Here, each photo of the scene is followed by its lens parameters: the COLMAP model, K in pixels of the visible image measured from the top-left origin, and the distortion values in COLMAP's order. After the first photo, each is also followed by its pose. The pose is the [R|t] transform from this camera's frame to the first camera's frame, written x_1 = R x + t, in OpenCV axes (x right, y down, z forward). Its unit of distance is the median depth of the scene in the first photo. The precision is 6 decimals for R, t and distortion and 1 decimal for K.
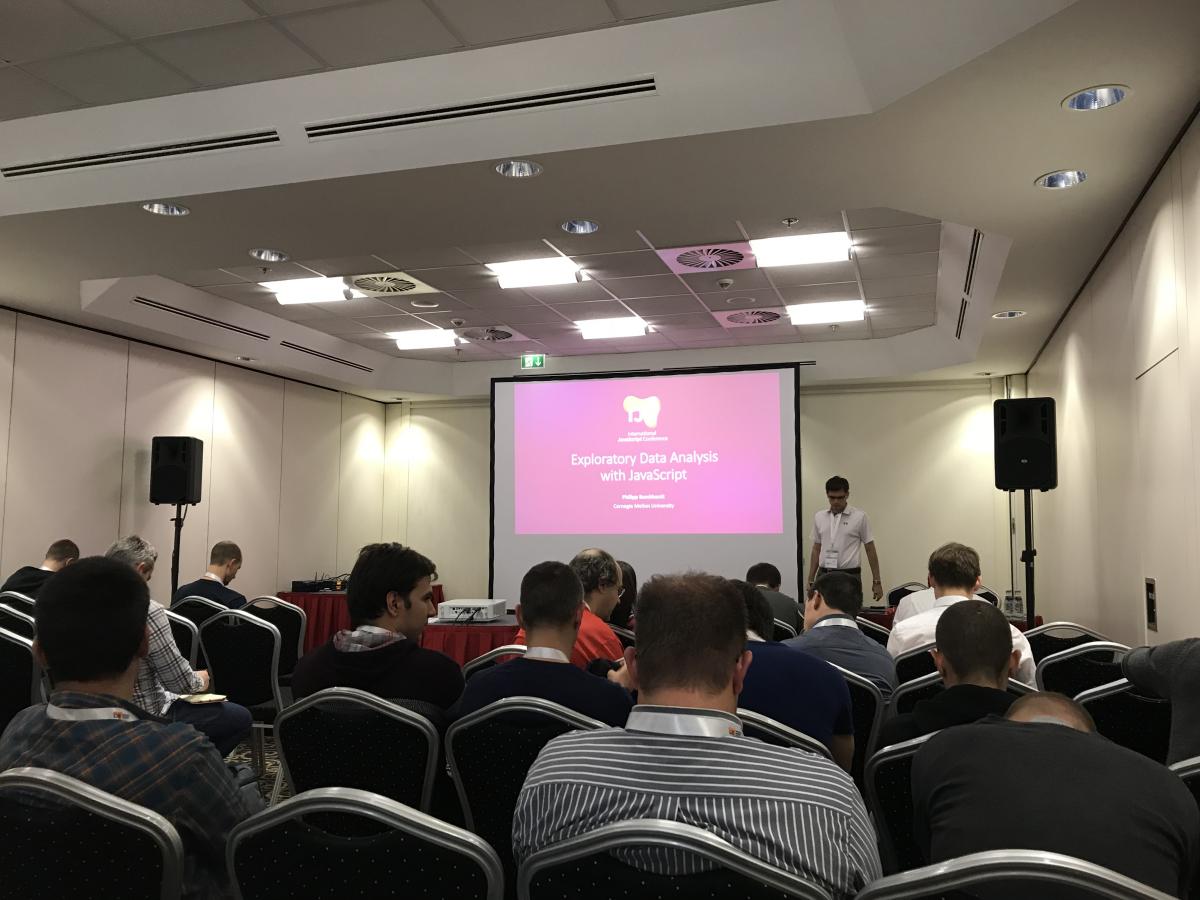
lens RADIAL K [[982.3, 0, 606.7], [0, 982.3, 462.5], [0, 0, 1]] dist [0.034852, -0.004808]
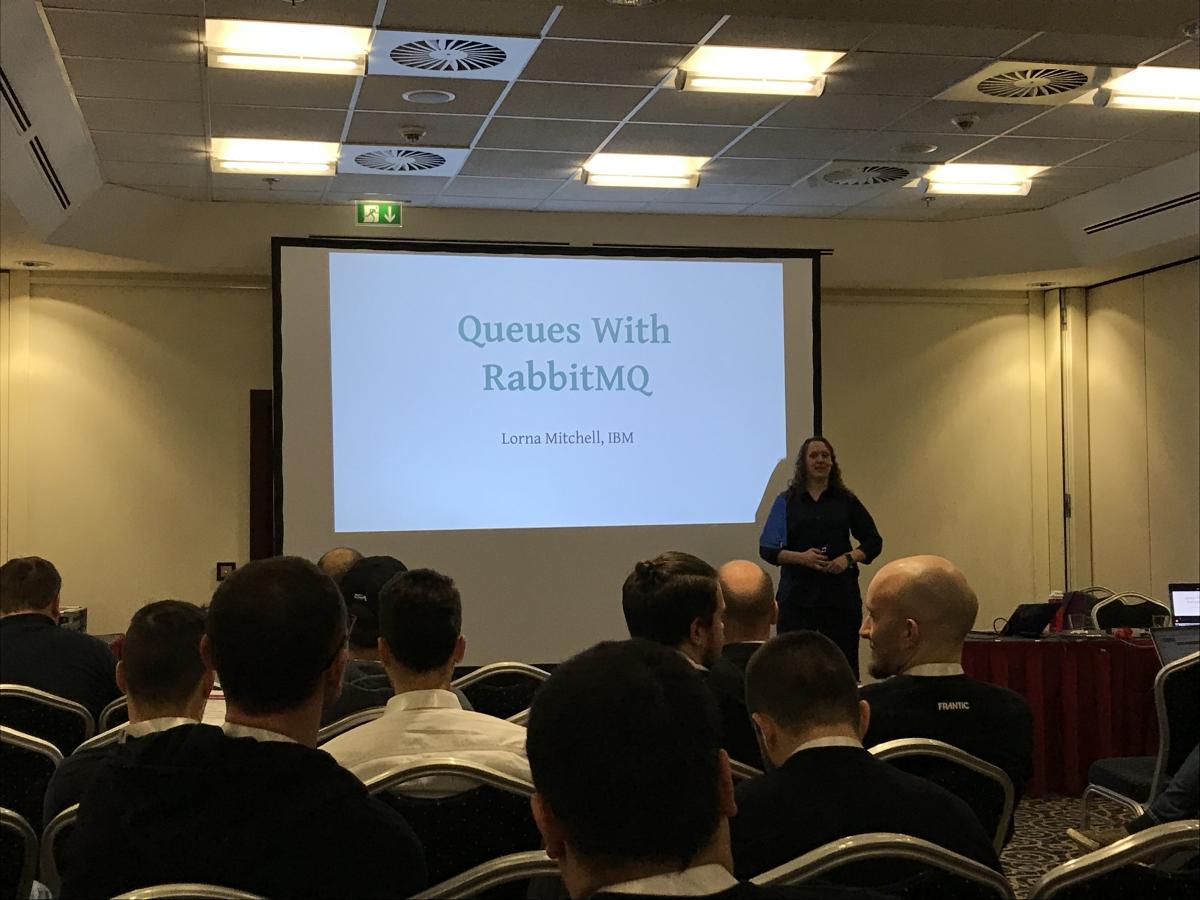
lens RADIAL K [[1742.8, 0, 600.0], [0, 1742.8, 450.0], [0, 0, 1]] dist [-0.010353, -0.015909]
pose [[0.872605, 0.014704, 0.488204, -0.433809], [-0.022446, 0.999698, 0.010009, 0.016730], [-0.487910, -0.019692, 0.872672, 0.087581]]
